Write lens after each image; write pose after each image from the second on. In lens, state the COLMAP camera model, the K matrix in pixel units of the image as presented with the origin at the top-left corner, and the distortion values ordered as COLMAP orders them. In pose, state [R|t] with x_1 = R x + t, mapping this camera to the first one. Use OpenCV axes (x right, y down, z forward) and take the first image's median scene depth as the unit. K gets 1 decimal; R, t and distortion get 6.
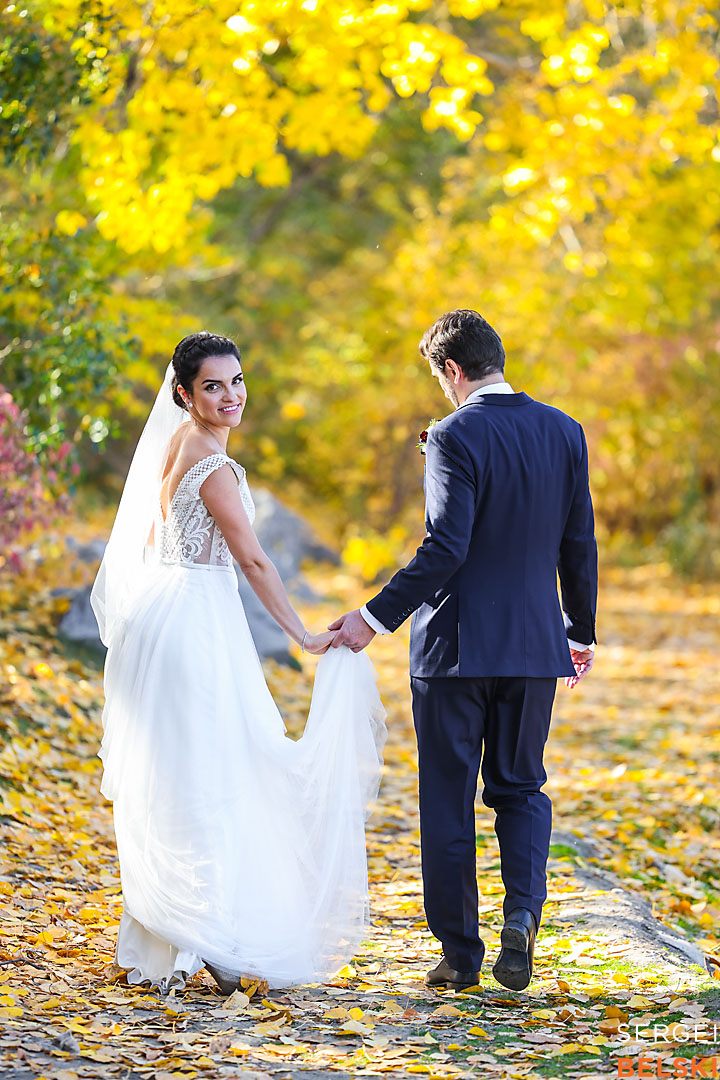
lens RADIAL K [[3983.9, 0, 360.5], [0, 3983.9, 540.2], [0, 0, 1]] dist [0.226991, 0.000000]
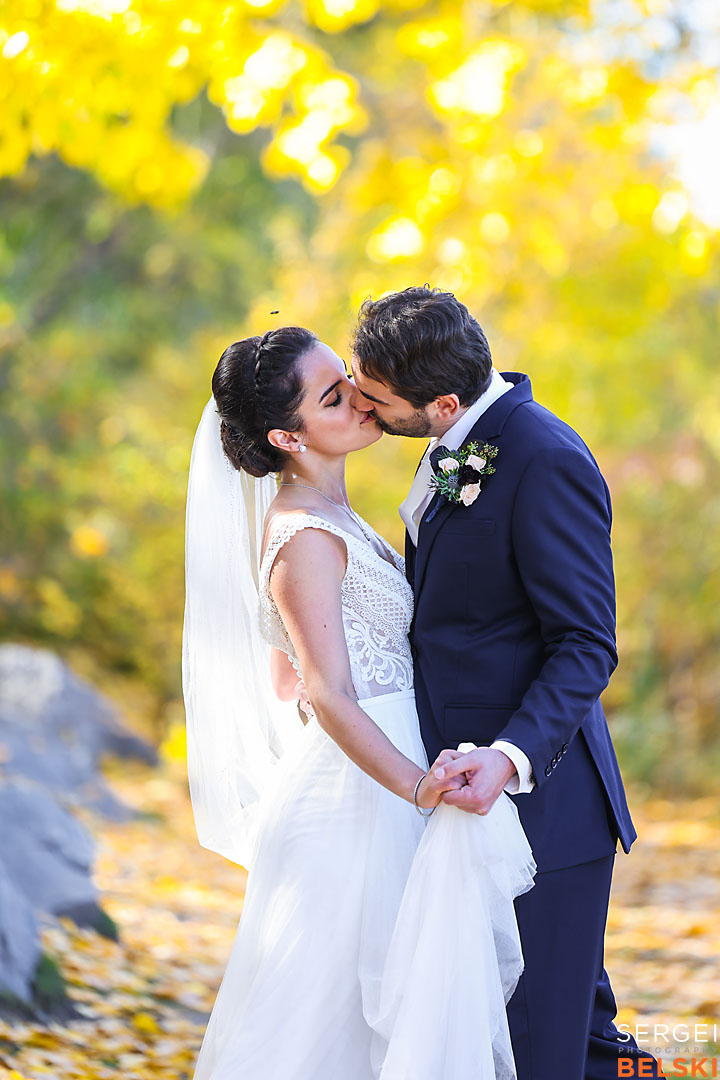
lens RADIAL K [[4028.1, 0, 360.2], [0, 4028.1, 540.7], [0, 0, 1]] dist [-0.384676, 0.000000]
pose [[0.997776, 0.023923, 0.062212, -0.013449], [-0.020794, 0.998509, -0.050480, 0.001855], [-0.063327, 0.049074, 0.996786, 0.298161]]
